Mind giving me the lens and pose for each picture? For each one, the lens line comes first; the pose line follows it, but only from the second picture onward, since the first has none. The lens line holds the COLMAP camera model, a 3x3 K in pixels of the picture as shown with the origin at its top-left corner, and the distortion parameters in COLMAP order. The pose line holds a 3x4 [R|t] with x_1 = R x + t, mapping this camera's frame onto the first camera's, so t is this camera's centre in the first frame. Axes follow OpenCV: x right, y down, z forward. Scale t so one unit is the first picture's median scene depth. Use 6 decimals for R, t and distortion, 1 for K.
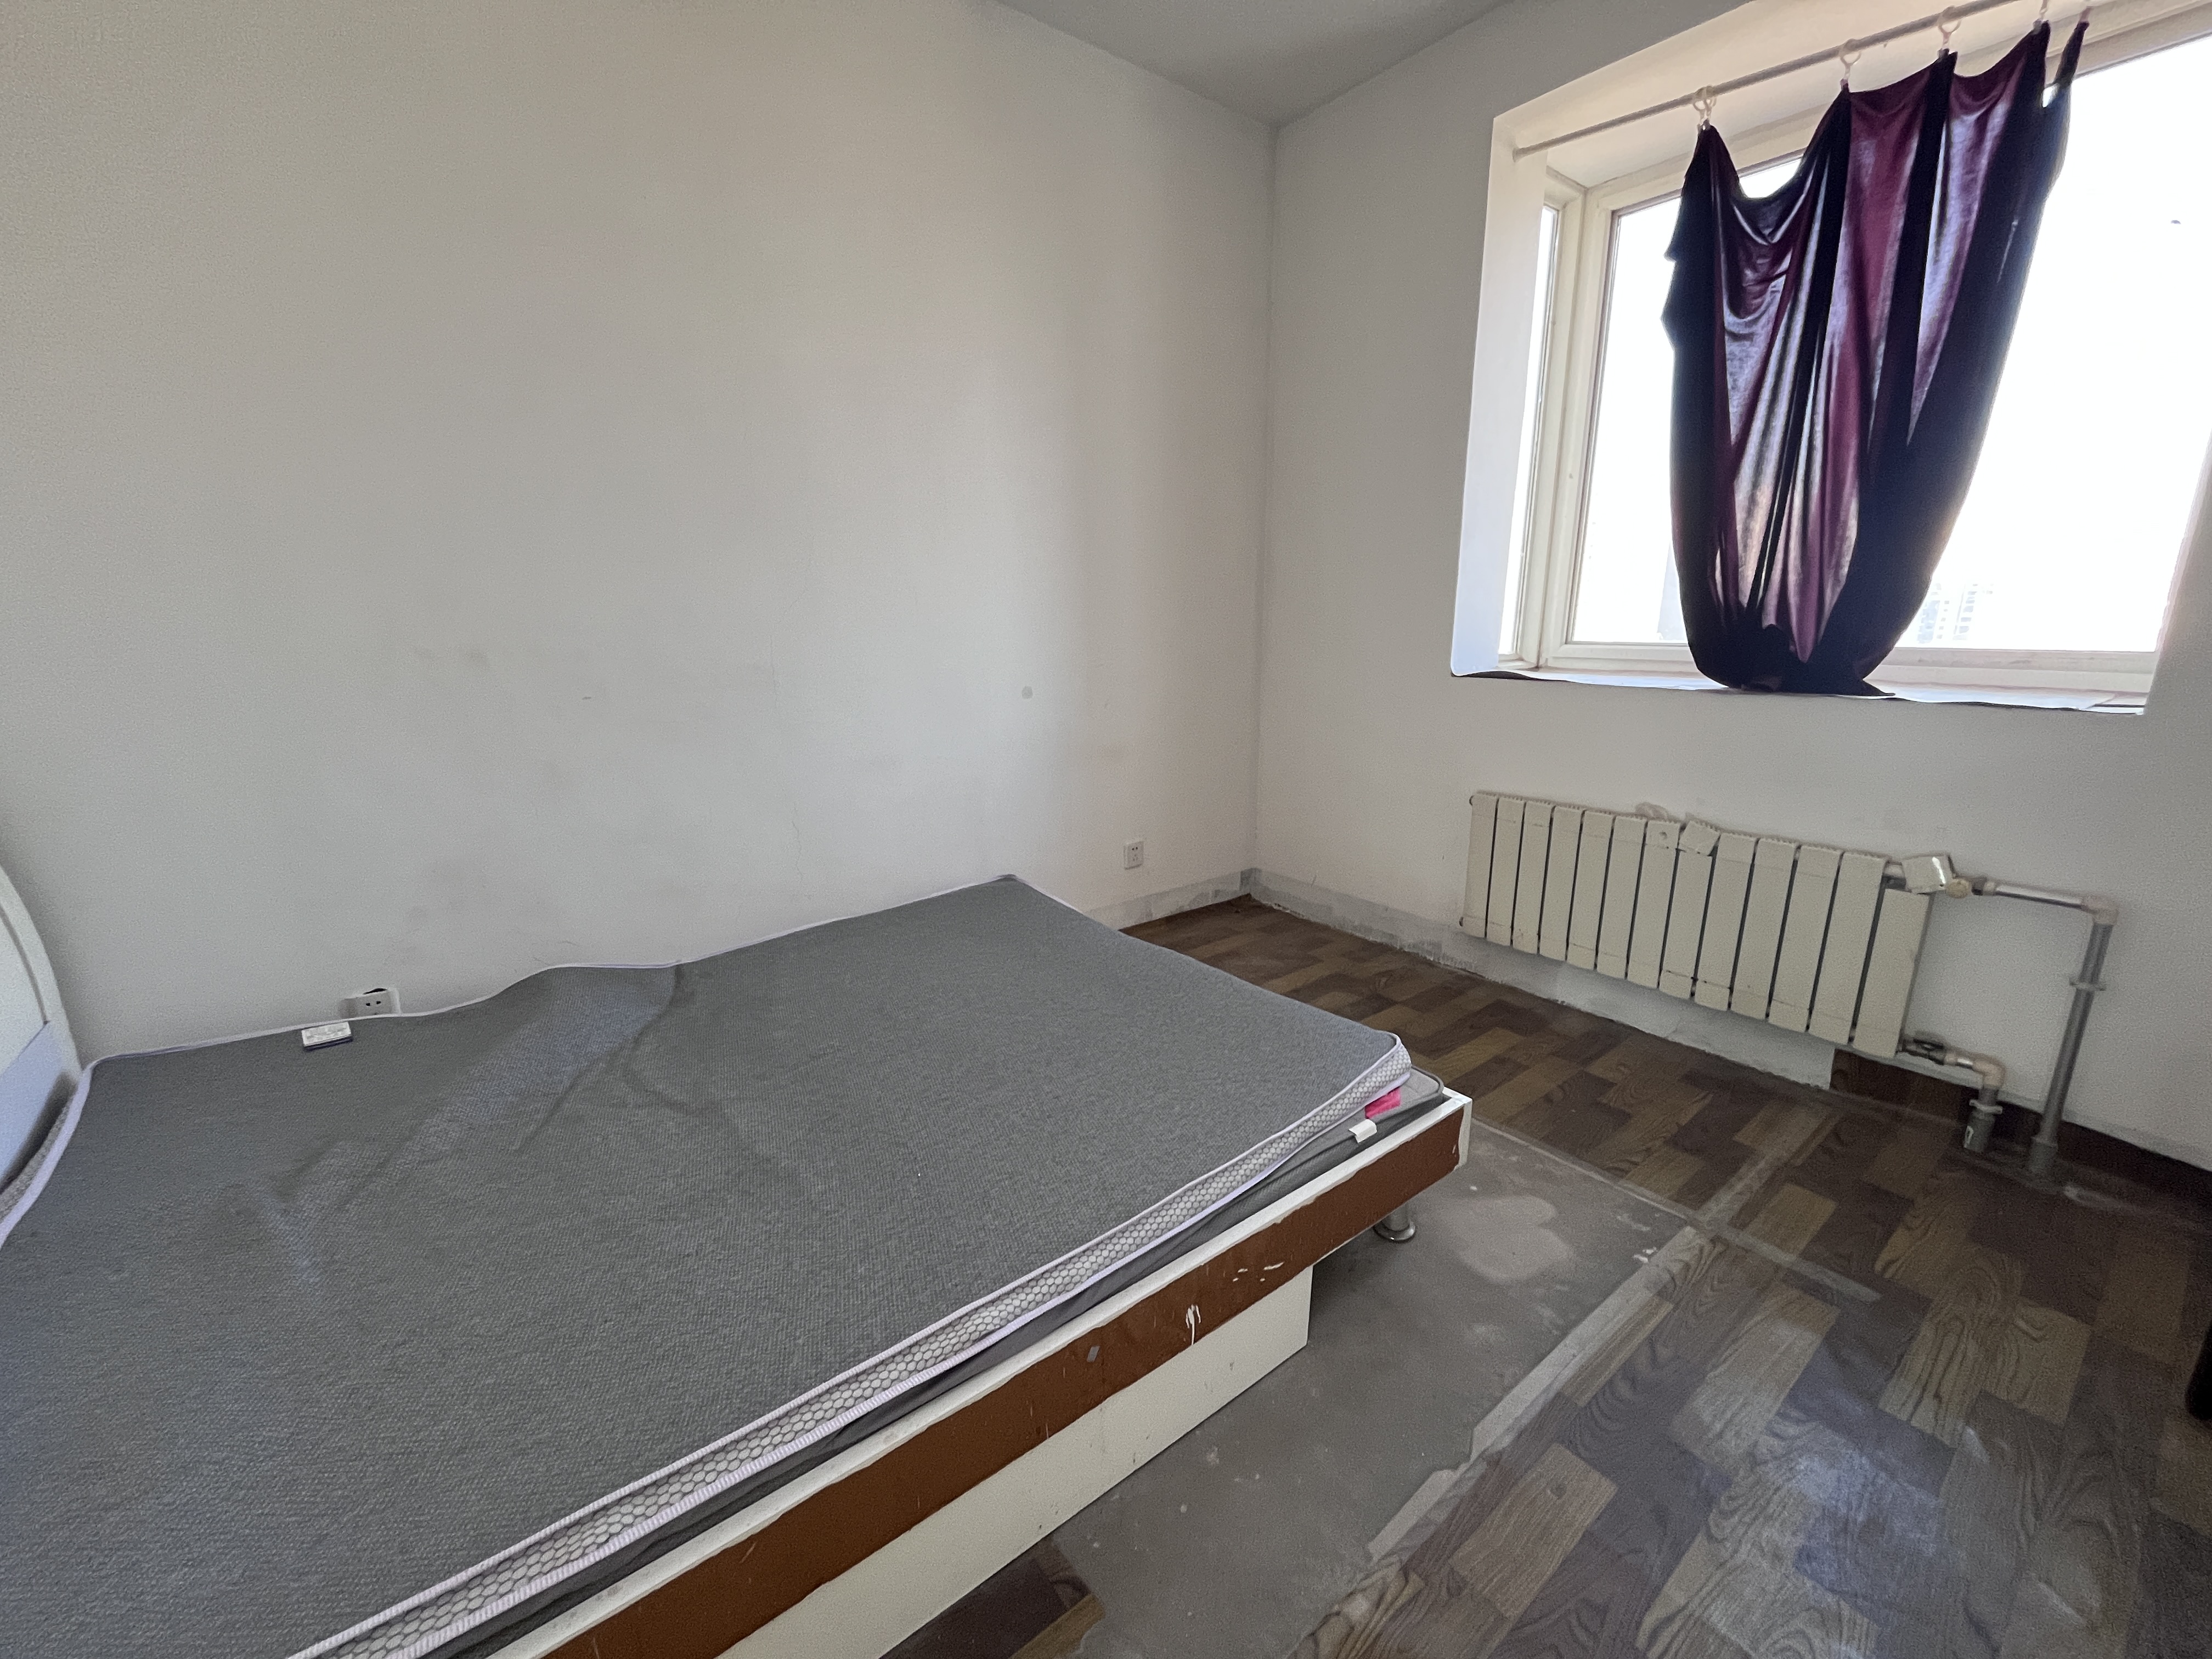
lens RADIAL K [[890.9, 0, 1106.0], [0, 890.9, 829.5], [0, 0, 1]] dist [-0.001412, -0.000144]
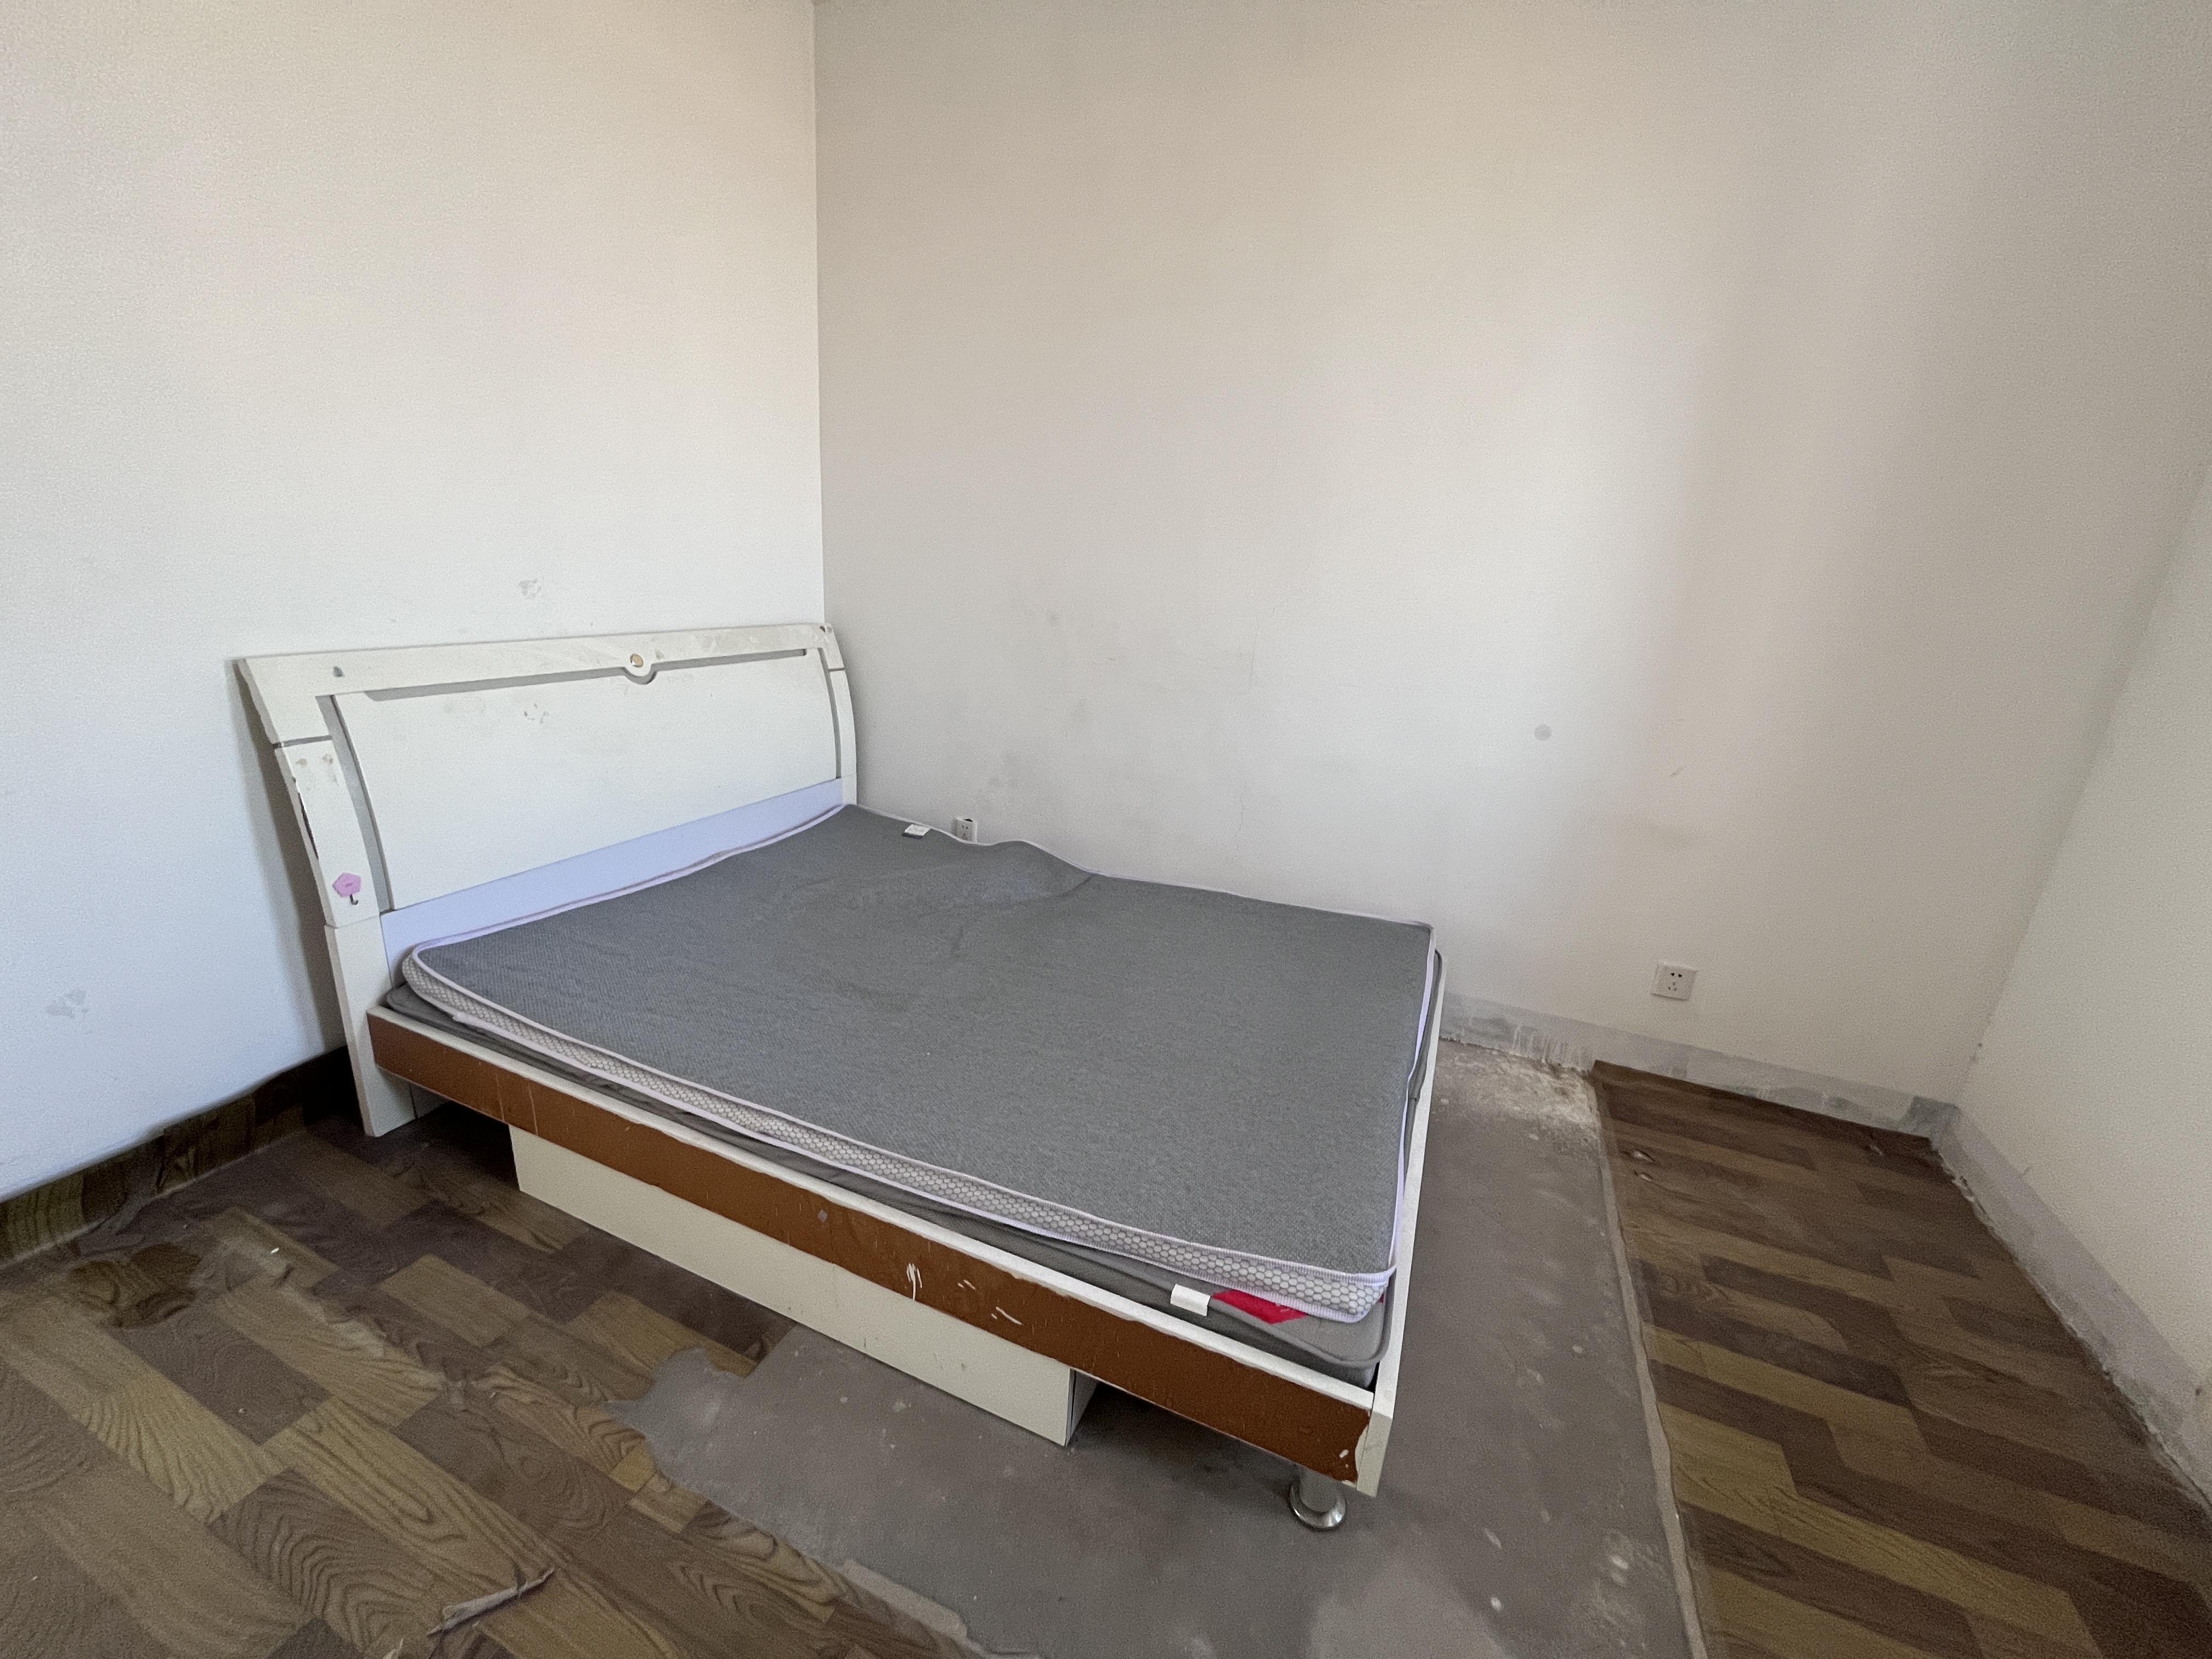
lens RADIAL K [[890.9, 0, 1106.0], [0, 890.9, 829.5], [0, 0, 1]] dist [-0.001412, -0.000144]
pose [[0.492638, 0.290620, -0.820273, 0.445072], [-0.278380, 0.945688, 0.167865, -0.101561], [0.824508, 0.145651, 0.546784, 0.244033]]
